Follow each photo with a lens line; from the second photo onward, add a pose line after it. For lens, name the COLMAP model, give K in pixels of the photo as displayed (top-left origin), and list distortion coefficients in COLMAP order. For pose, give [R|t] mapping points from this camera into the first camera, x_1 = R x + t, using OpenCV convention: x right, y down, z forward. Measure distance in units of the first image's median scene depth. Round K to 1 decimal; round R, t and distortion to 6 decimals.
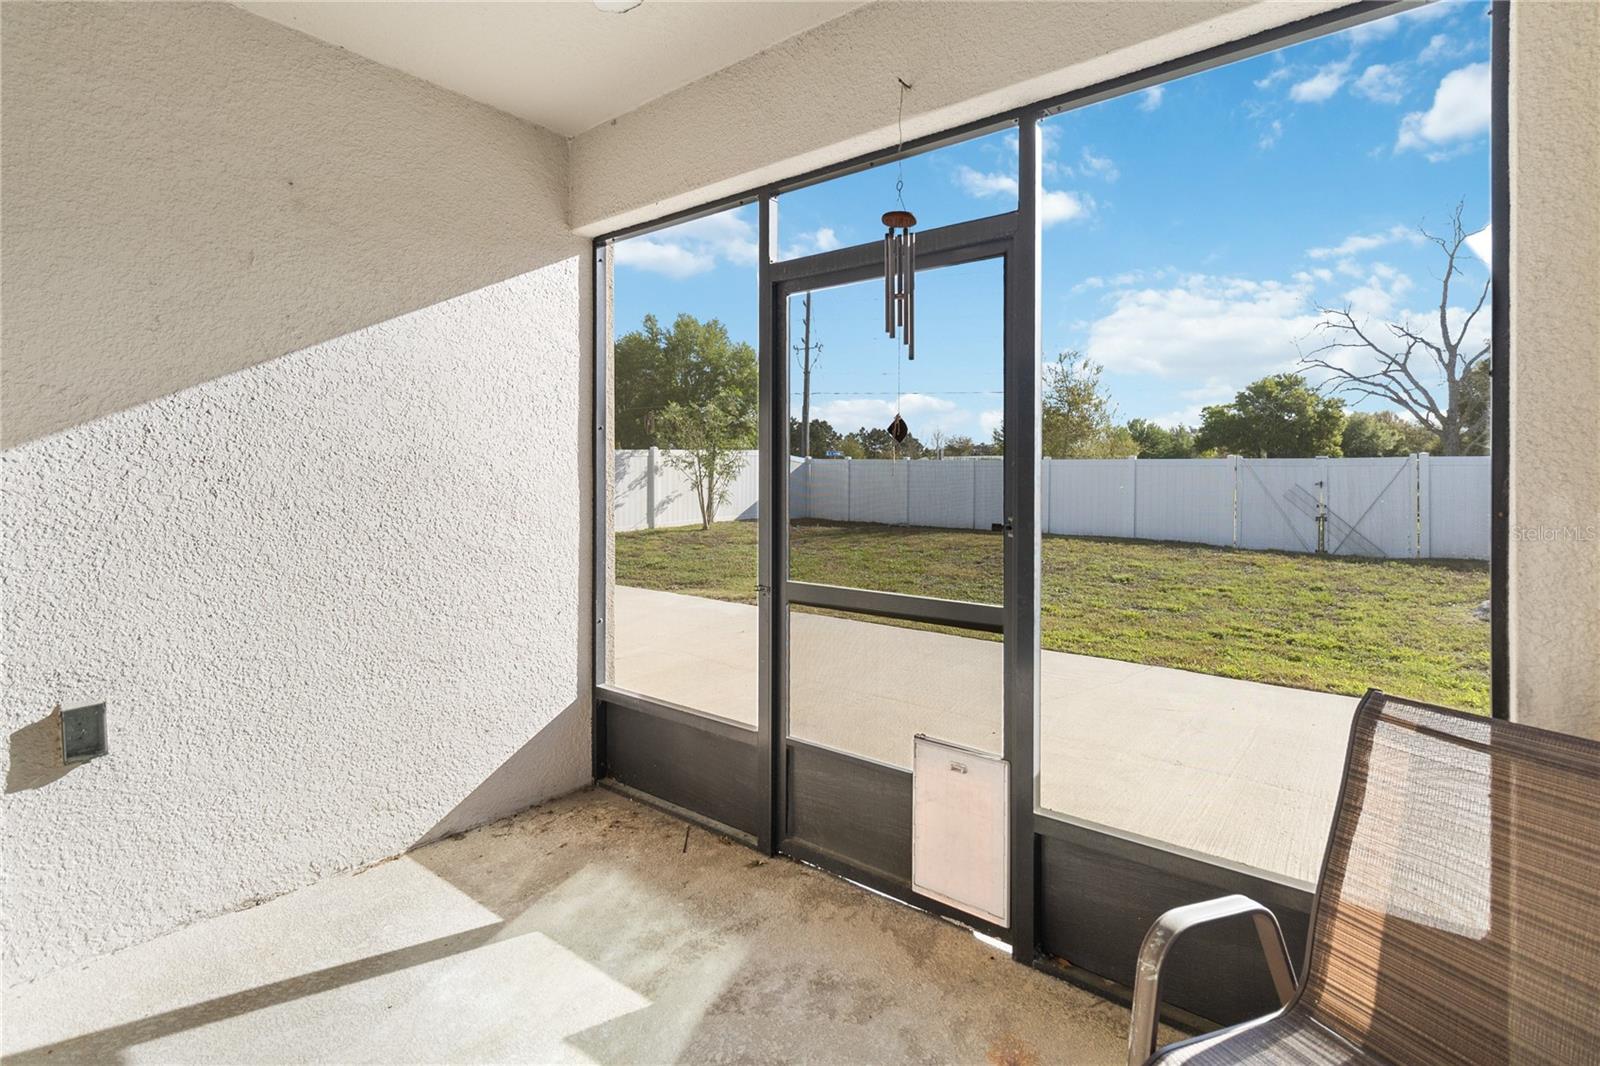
lens RADIAL K [[746.8, 0, 809.1], [0, 746.8, 484.0], [0, 0, 1]] dist [0.001070, 0.000331]
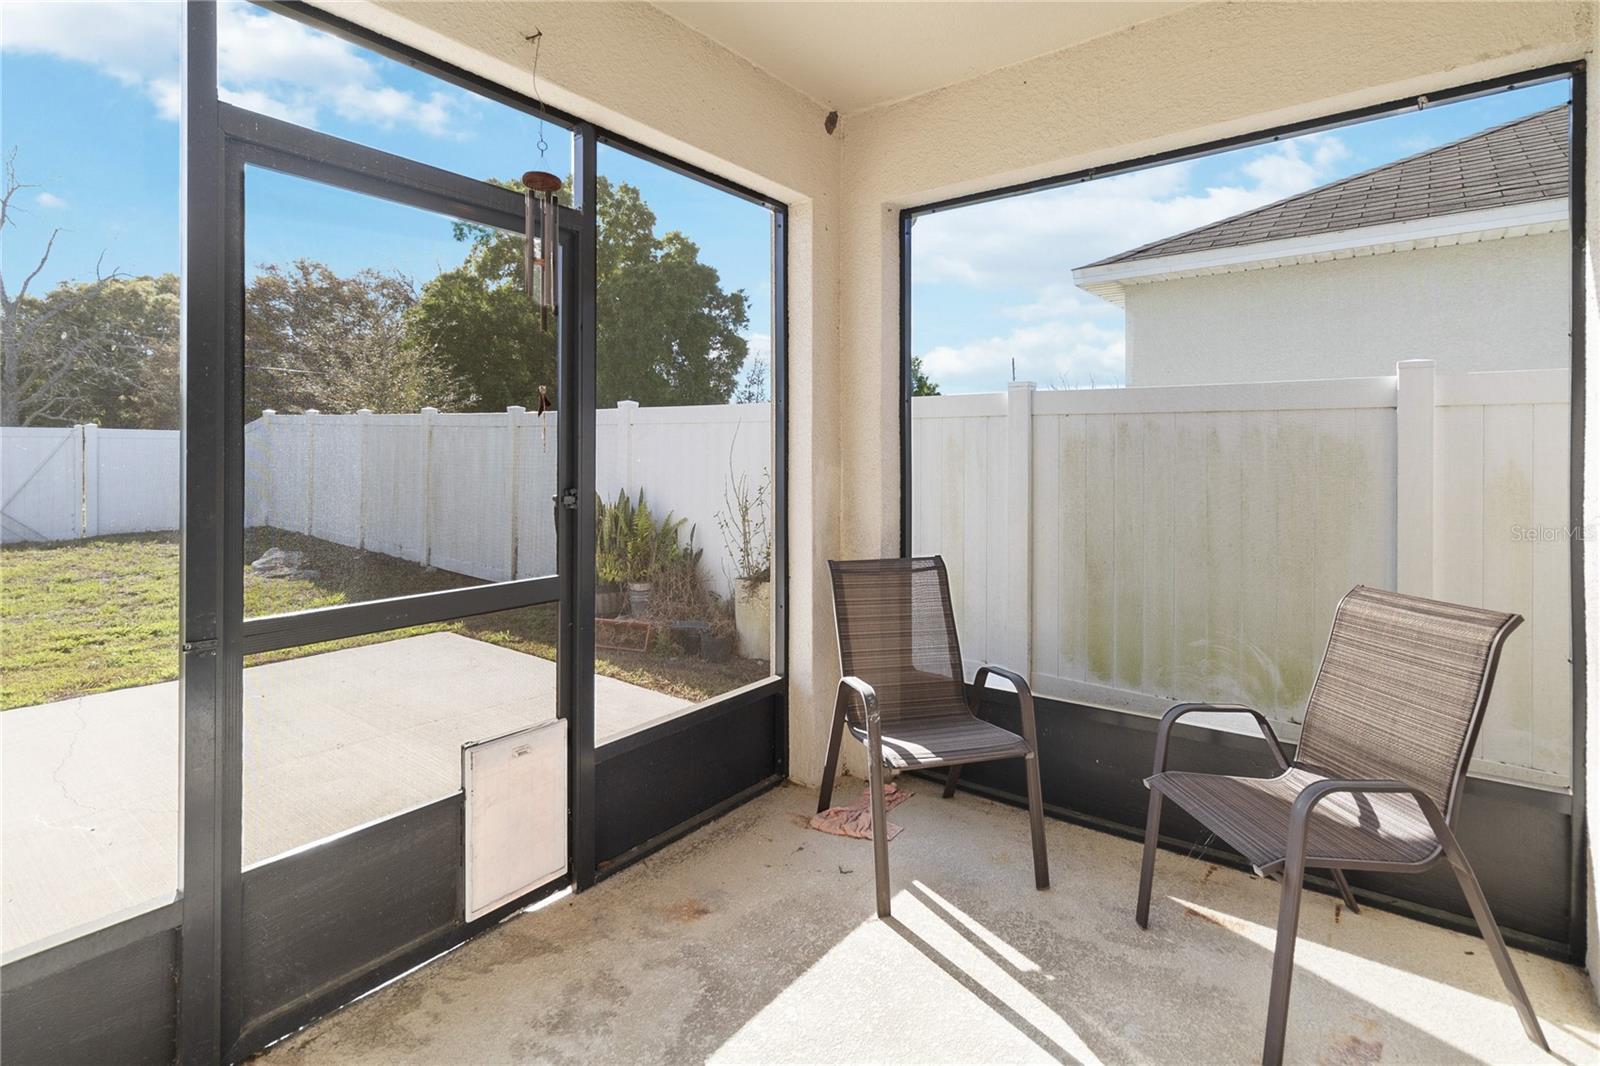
lens RADIAL K [[766.5, 0, 801.1], [0, 766.5, 457.8], [0, 0, 1]] dist [0.000254, 0.000210]
pose [[-0.012179, -0.007567, 0.999897, -0.761383], [0.006000, 0.999953, 0.007640, -0.008845], [-0.999908, 0.006093, -0.012133, 0.610948]]
